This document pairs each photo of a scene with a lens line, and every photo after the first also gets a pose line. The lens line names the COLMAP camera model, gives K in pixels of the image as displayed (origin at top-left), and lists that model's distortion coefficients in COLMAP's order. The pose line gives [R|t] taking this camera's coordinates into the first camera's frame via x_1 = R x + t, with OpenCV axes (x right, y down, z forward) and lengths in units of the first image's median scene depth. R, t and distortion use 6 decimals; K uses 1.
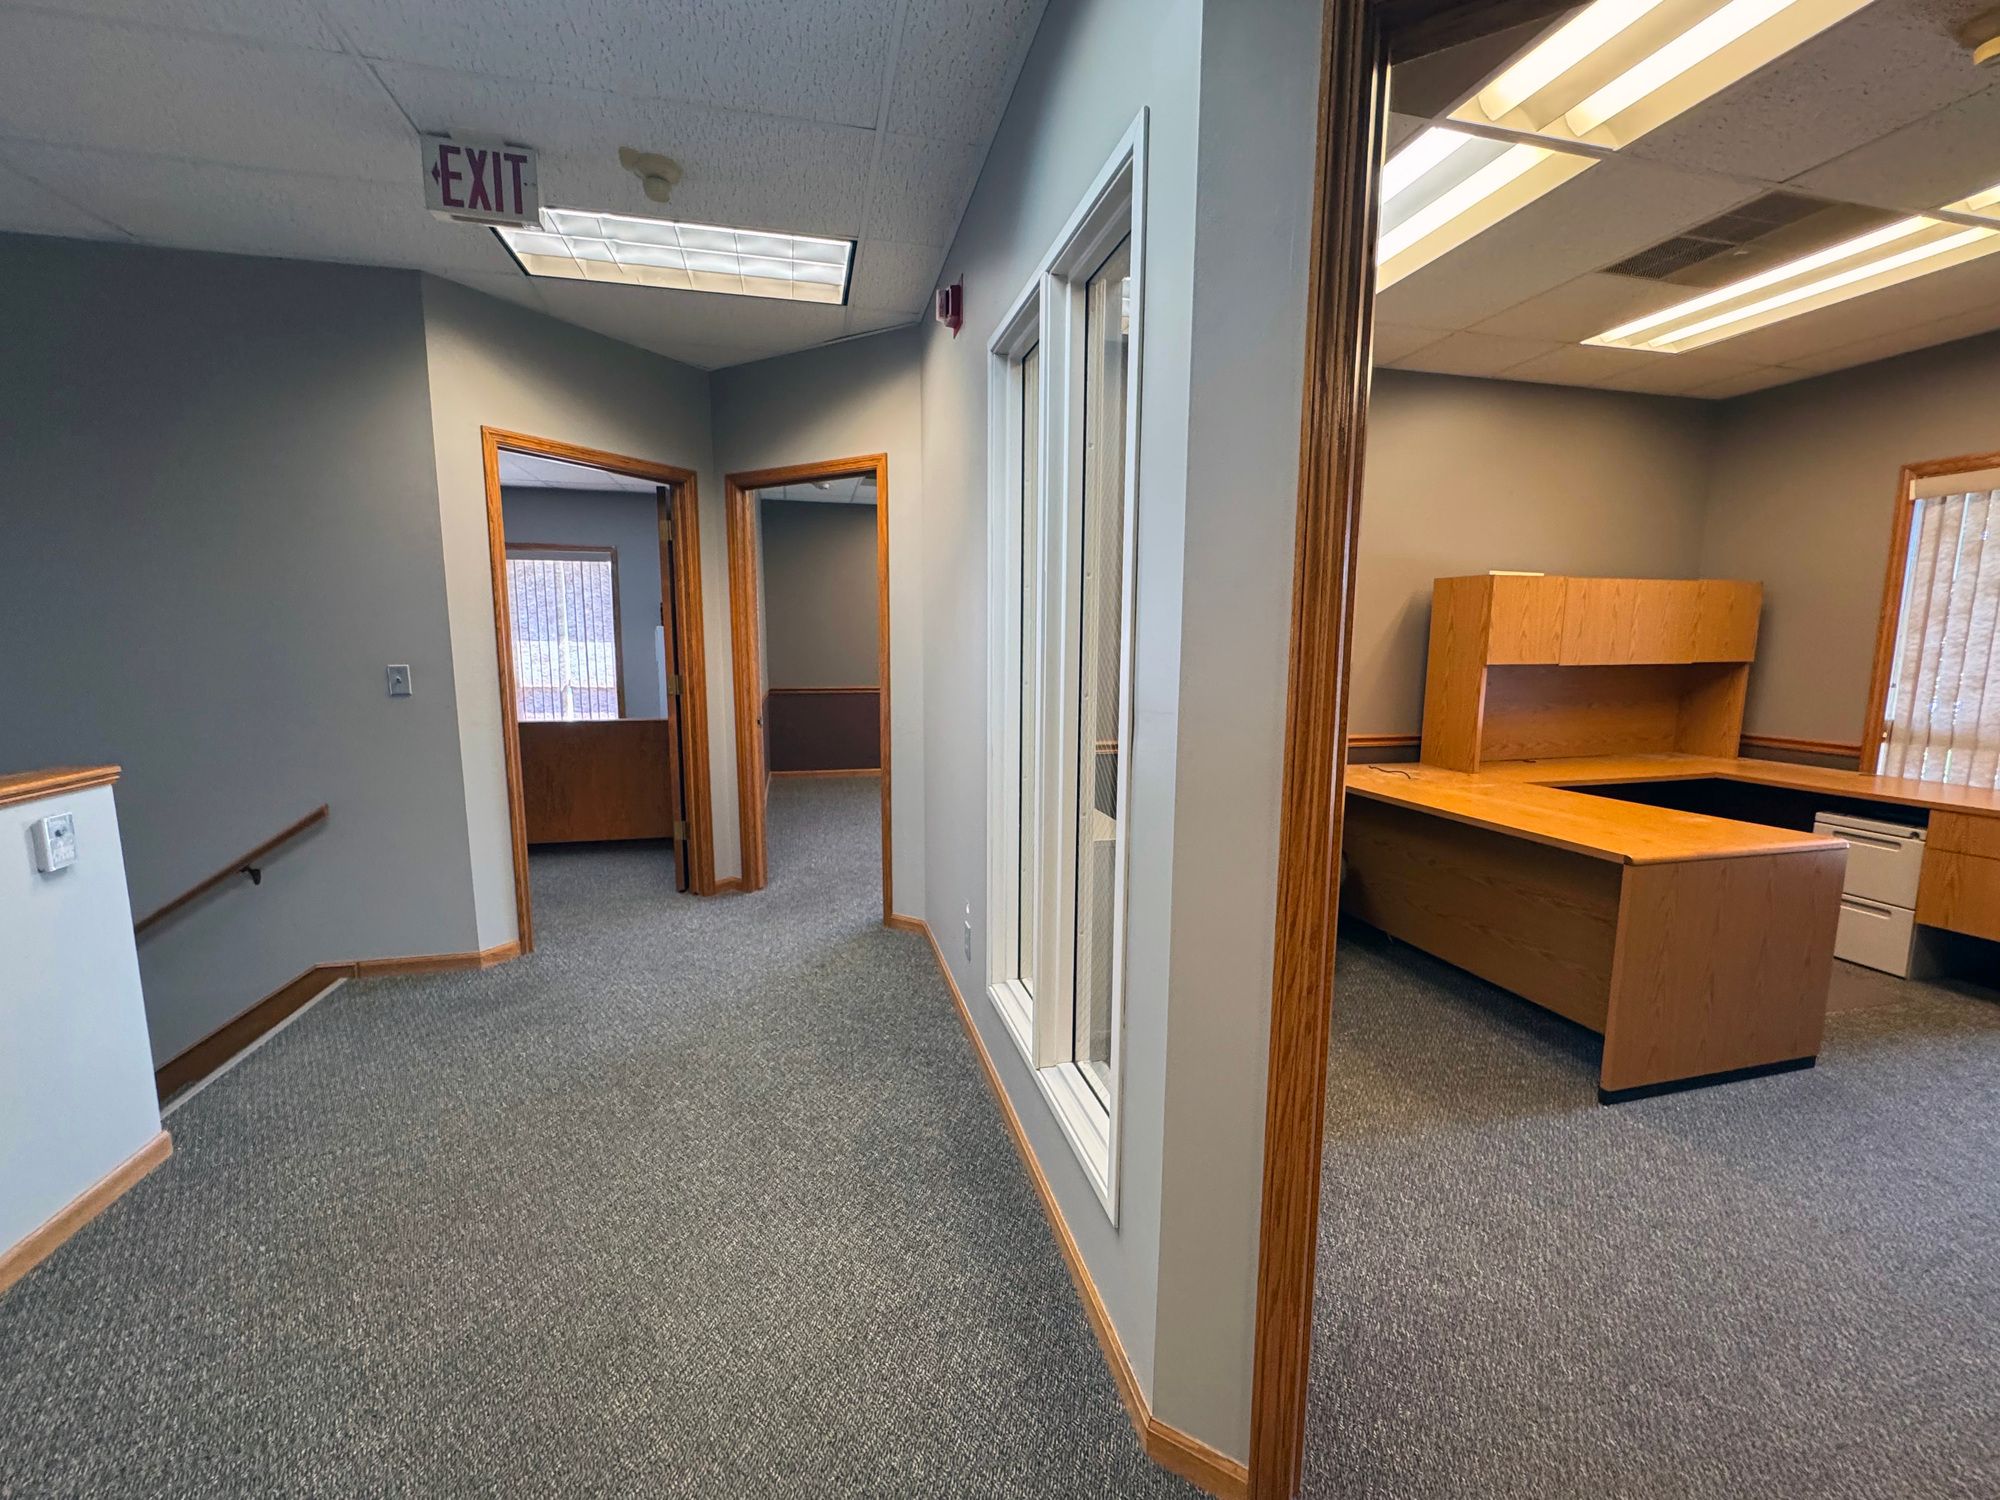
lens RADIAL K [[799.6, 0, 996.9], [0, 799.6, 747.6], [0, 0, 1]] dist [-0.001817, 0.000314]
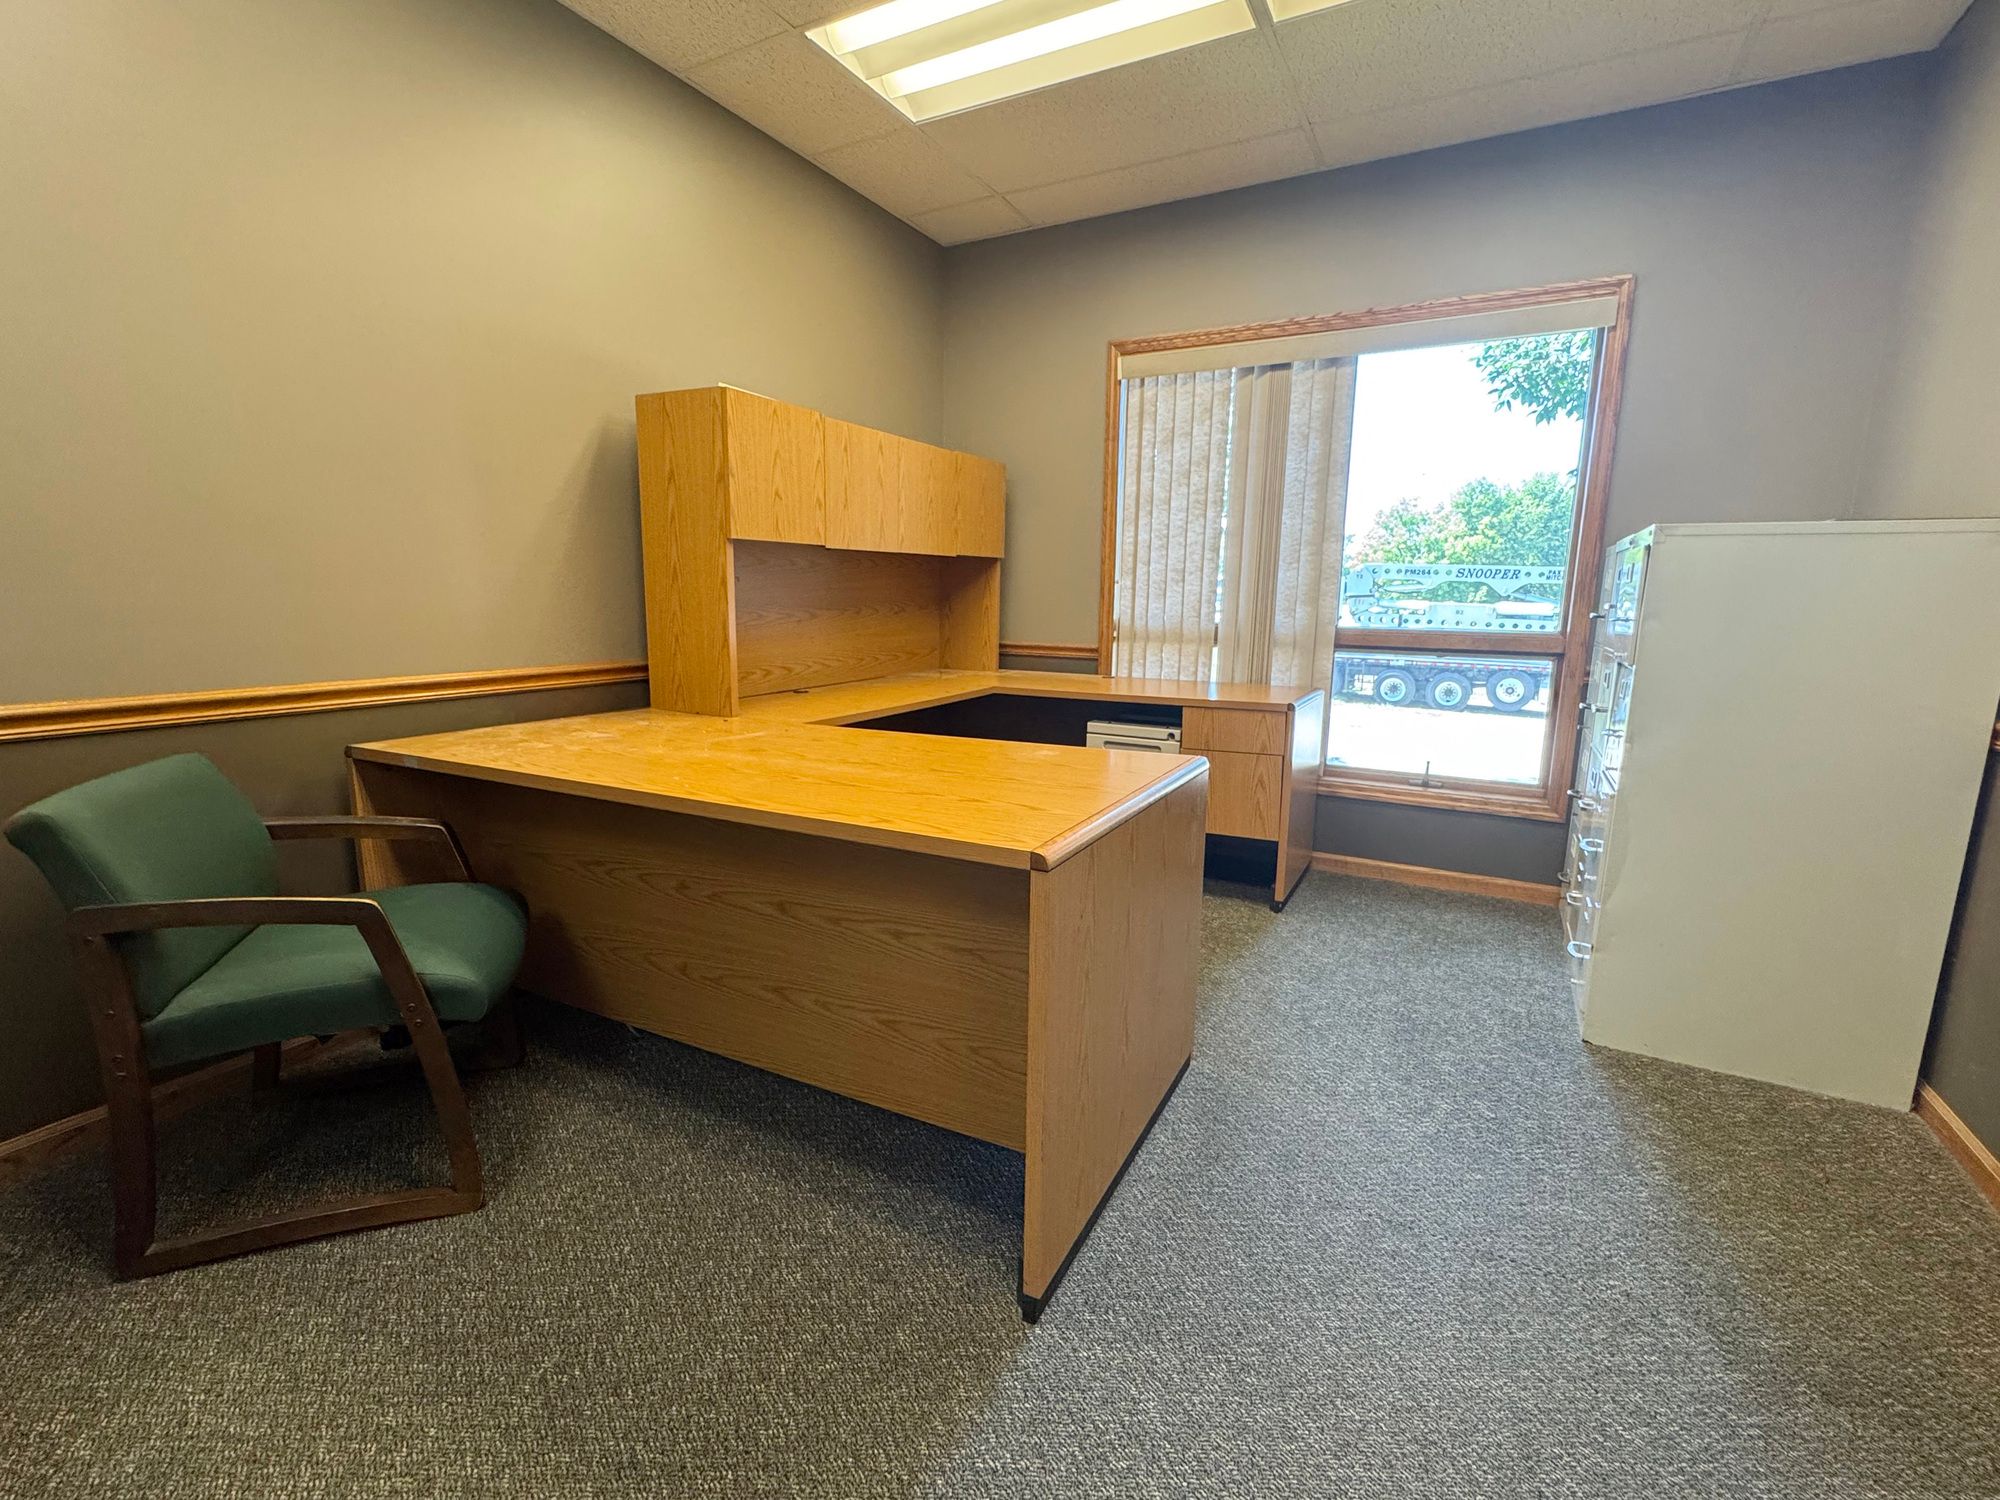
lens RADIAL K [[799.6, 0, 996.9], [0, 799.6, 747.6], [0, 0, 1]] dist [-0.001817, 0.000314]
pose [[0.647734, -0.127317, 0.751153, 0.282559], [0.085015, 0.991859, 0.094806, 0.015682], [-0.757109, 0.002450, 0.653284, 0.476568]]
